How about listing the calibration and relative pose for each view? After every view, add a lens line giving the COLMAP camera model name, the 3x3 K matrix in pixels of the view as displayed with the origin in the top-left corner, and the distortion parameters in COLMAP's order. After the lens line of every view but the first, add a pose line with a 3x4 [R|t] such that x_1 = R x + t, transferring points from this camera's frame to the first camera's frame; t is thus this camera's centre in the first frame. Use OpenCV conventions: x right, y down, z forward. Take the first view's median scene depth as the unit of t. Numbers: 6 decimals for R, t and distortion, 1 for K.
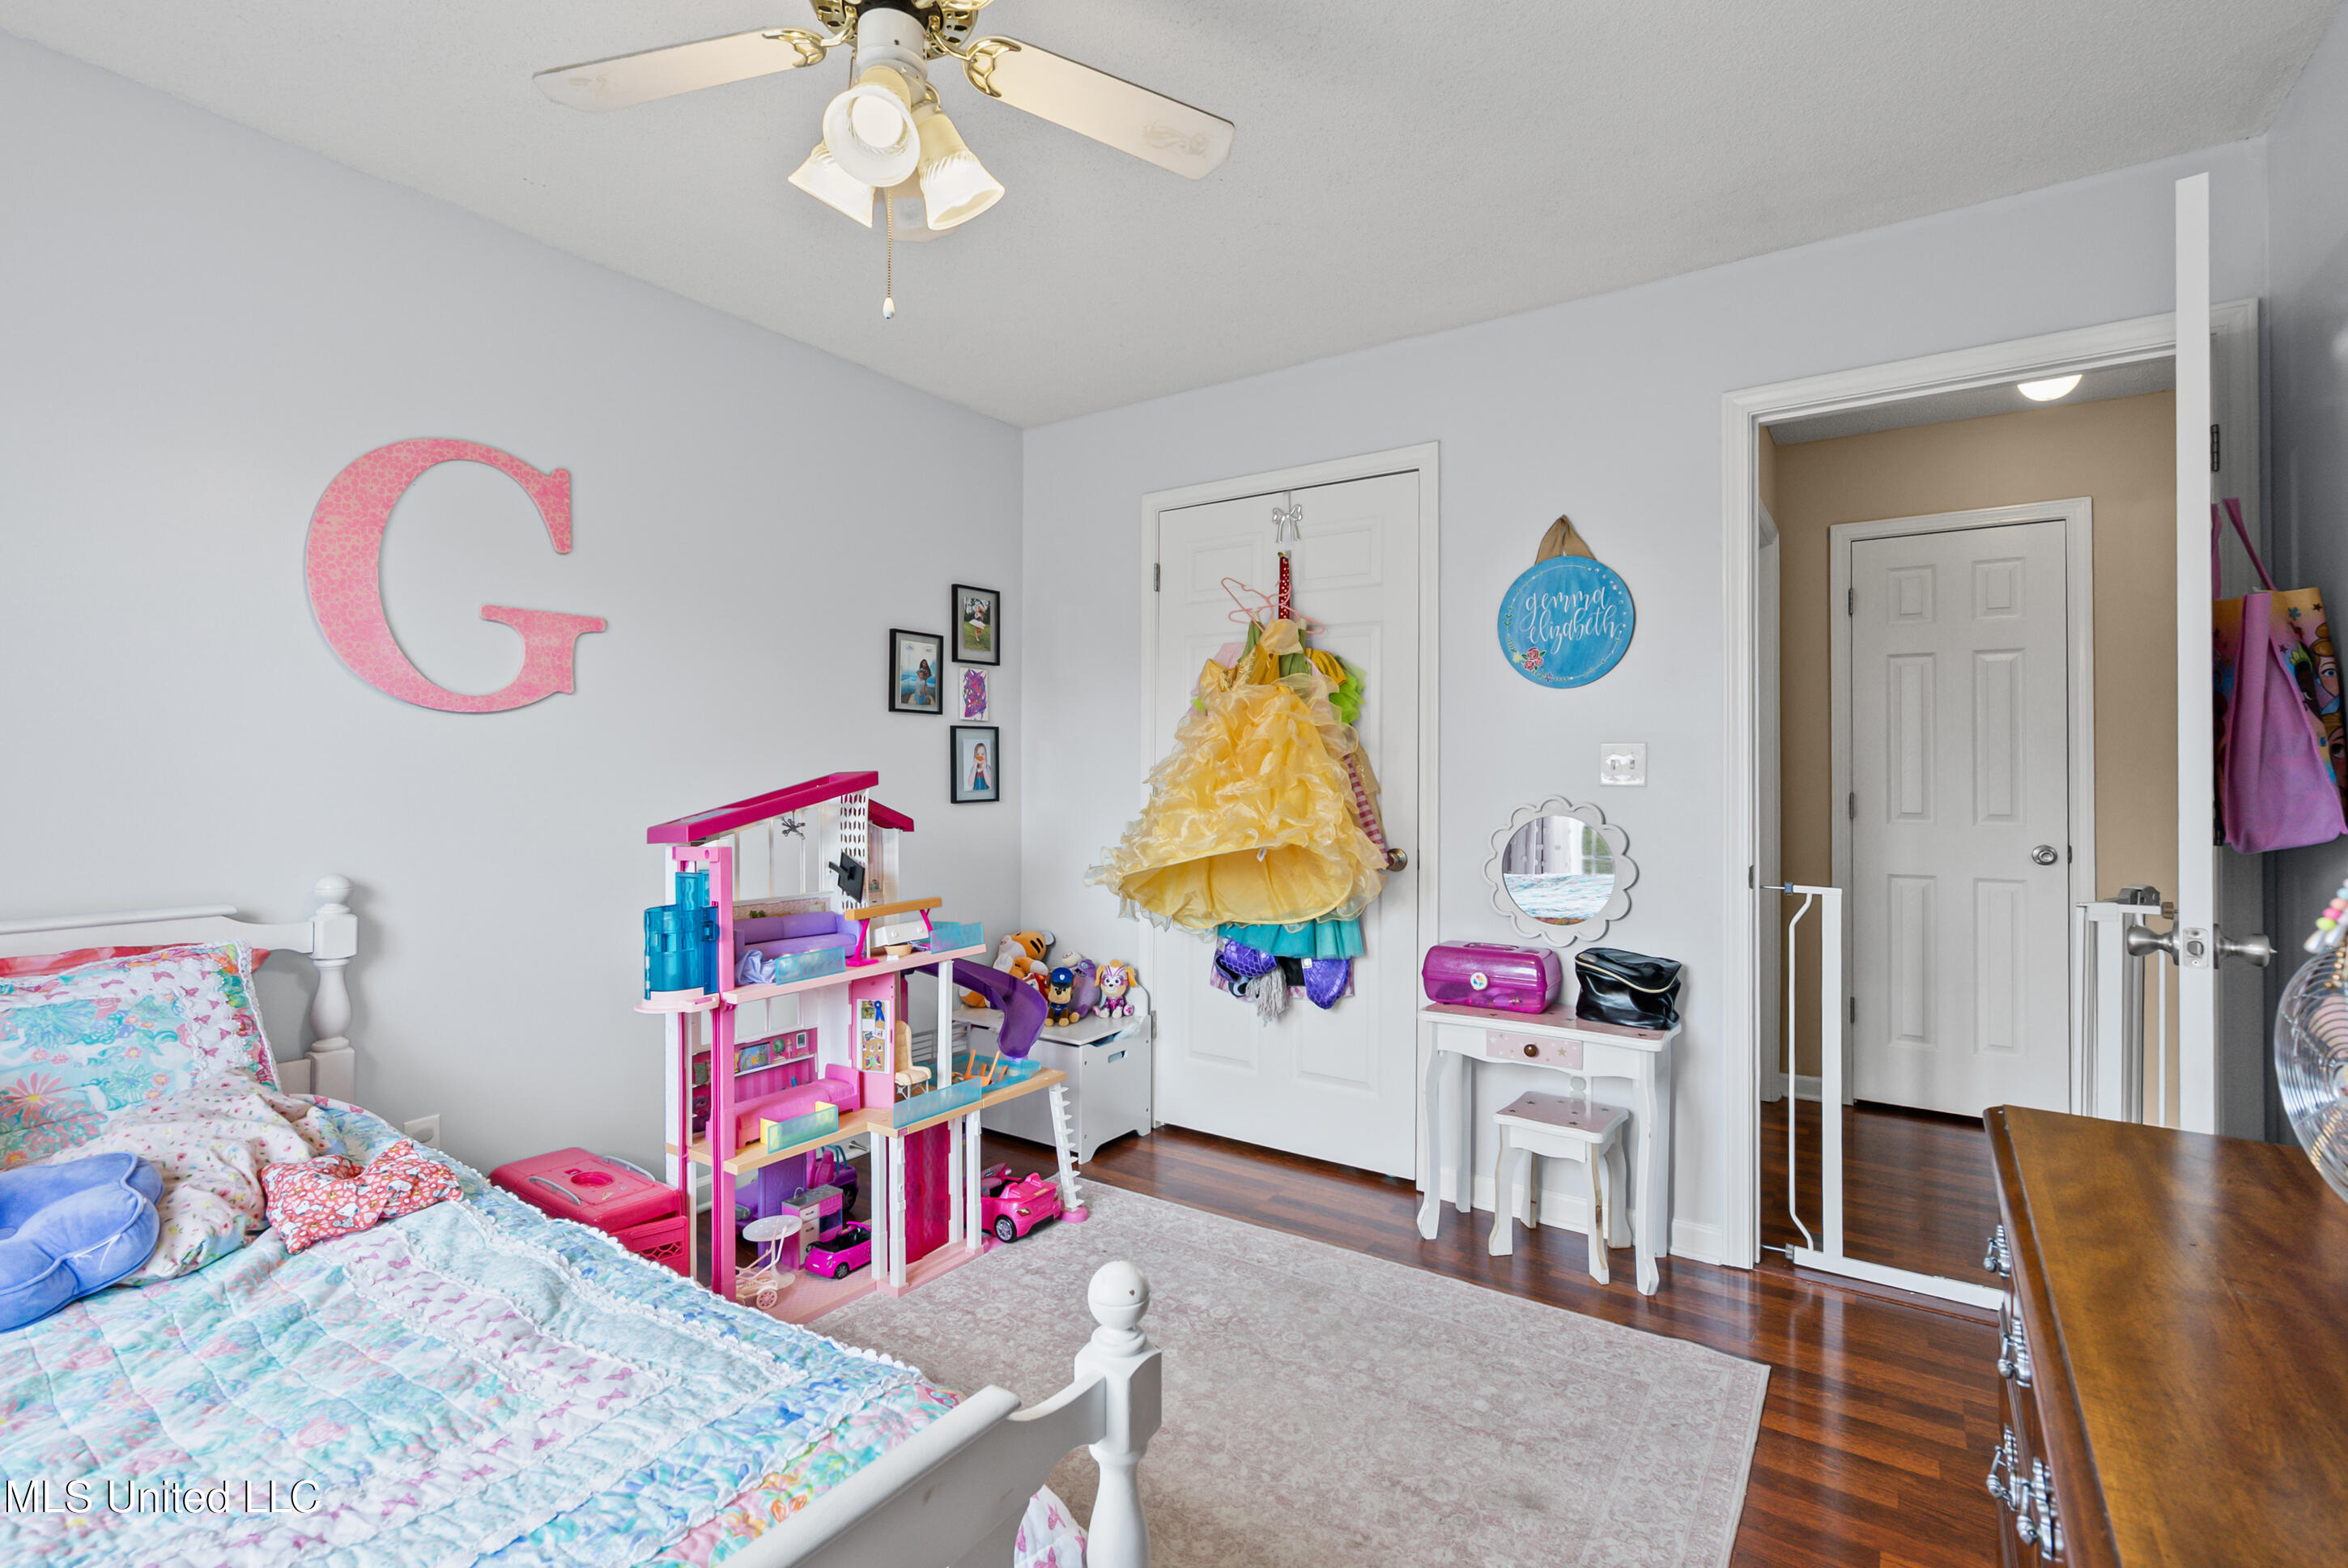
lens RADIAL K [[1066.1, 0, 1172.2], [0, 1066.1, 772.5], [0, 0, 1]] dist [-0.001581, -0.000266]
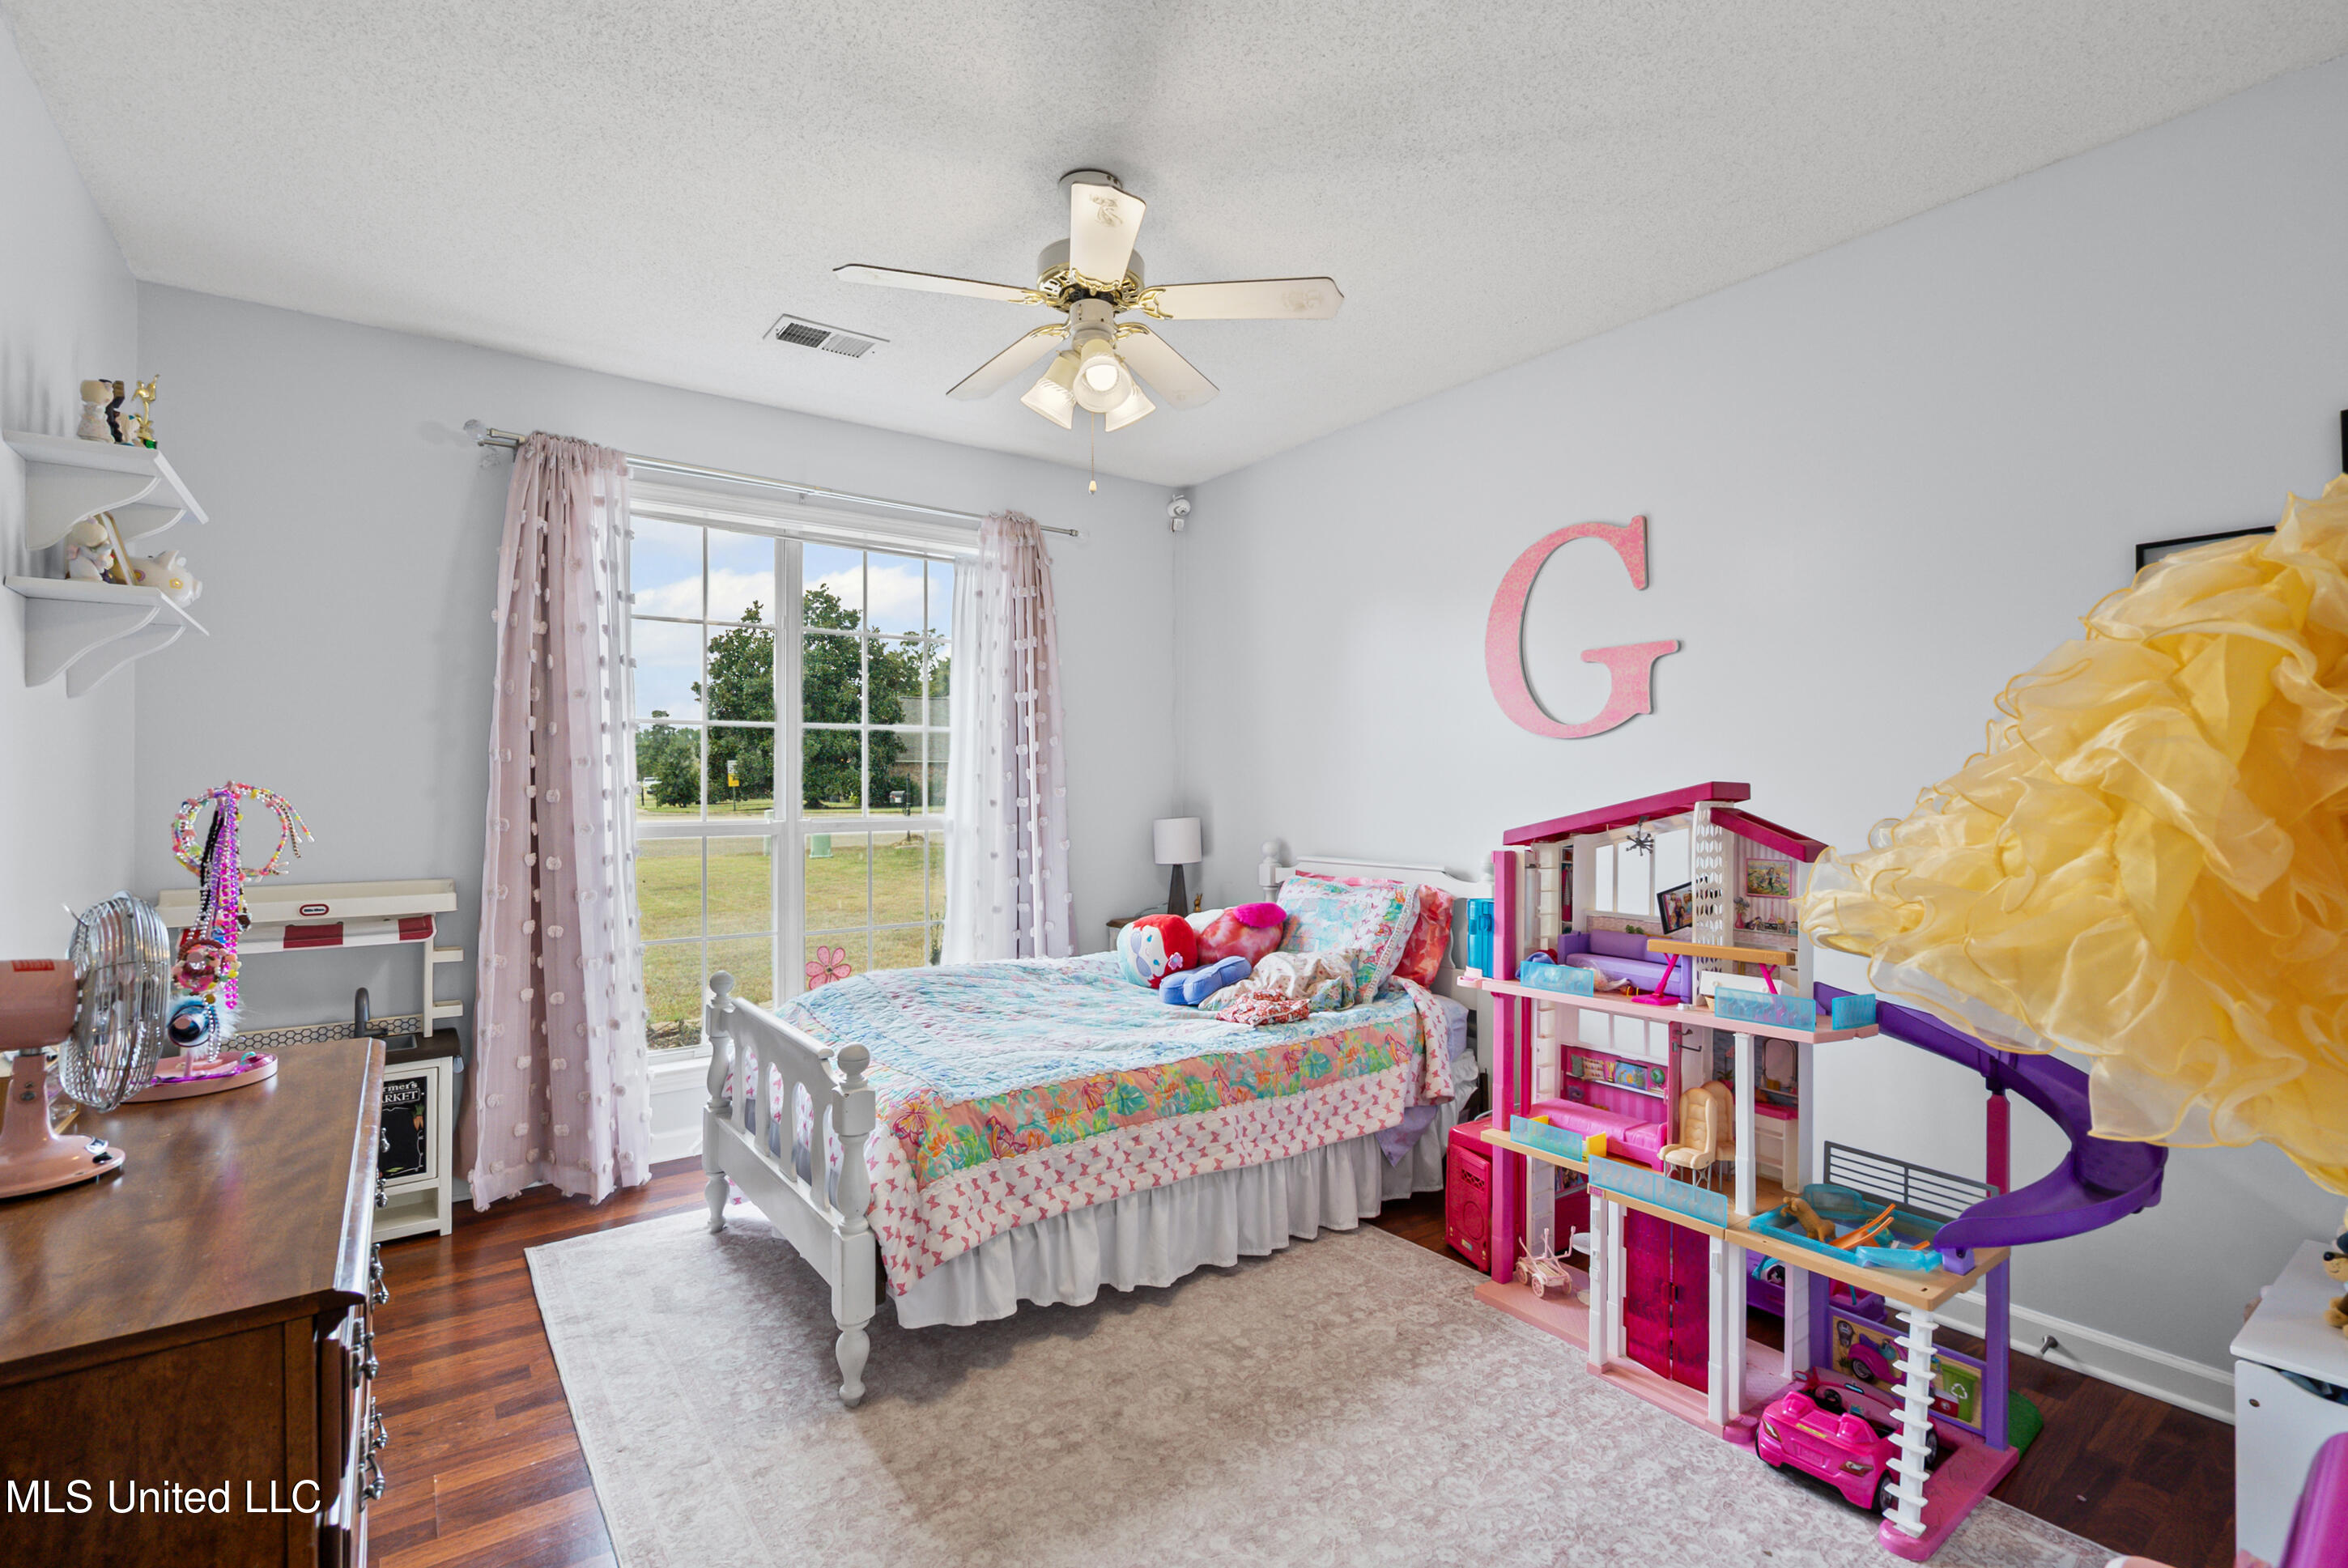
lens RADIAL K [[1066.1, 0, 1174.9], [0, 1066.1, 793.2], [0, 0, 1]] dist [-0.001581, -0.000266]
pose [[-0.316021, 0.000904, -0.948752, 0.666317], [-0.001419, 0.999998, 0.001425, 0.007393], [0.948751, 0.001797, -0.316019, 0.913895]]
